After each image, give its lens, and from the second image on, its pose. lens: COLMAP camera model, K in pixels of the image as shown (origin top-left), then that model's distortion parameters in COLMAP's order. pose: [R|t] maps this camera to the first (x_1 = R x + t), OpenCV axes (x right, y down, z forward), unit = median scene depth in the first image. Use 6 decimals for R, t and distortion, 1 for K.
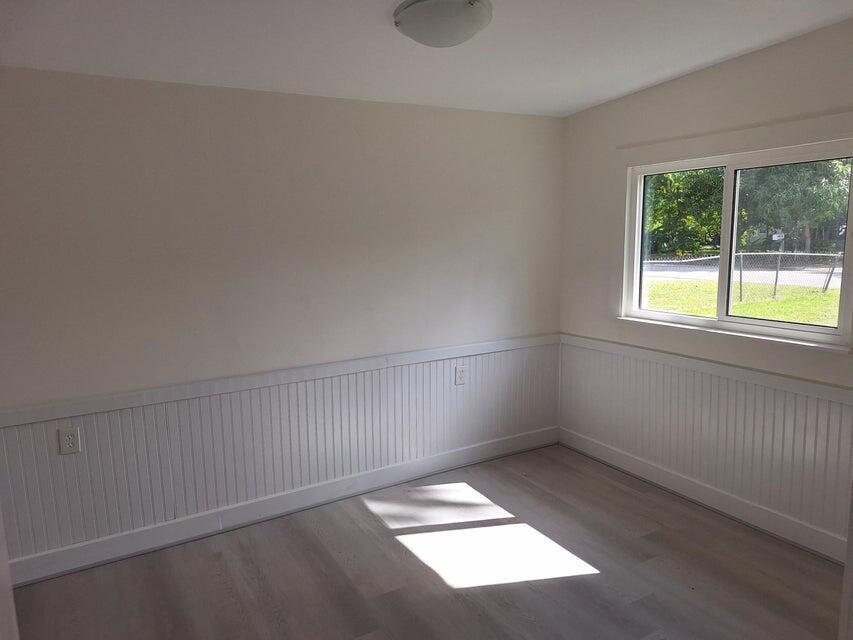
lens RADIAL K [[585.7, 0, 426.5], [0, 585.7, 320.0], [0, 0, 1]] dist [0.000887, -0.001992]
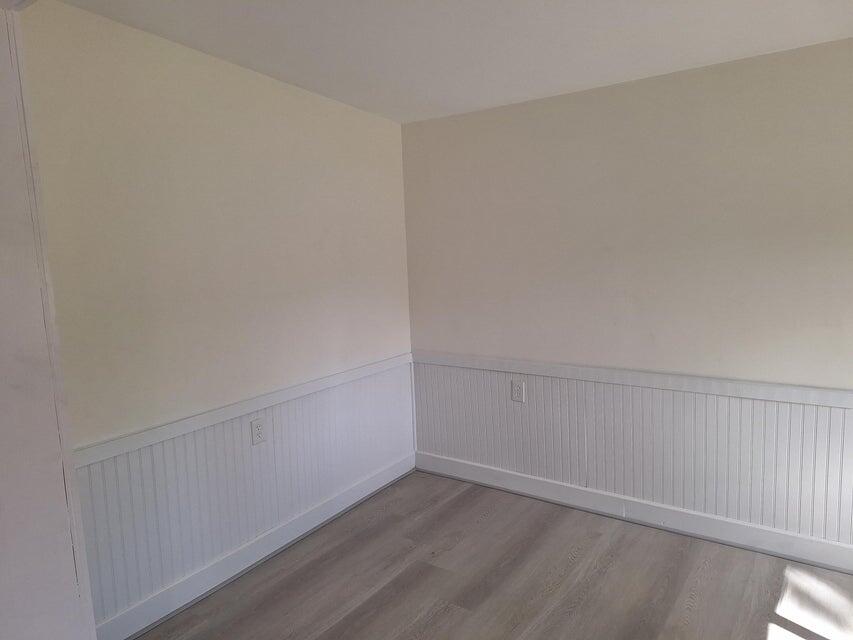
lens RADIAL K [[572.9, 0, 426.6], [0, 572.9, 297.7], [0, 0, 1]] dist [0.002975, 0.000269]
pose [[0.406872, 0.095138, -0.908517, 0.388053], [-0.107366, 0.992649, 0.055865, -0.042016], [0.907154, 0.074814, 0.414096, 0.249636]]
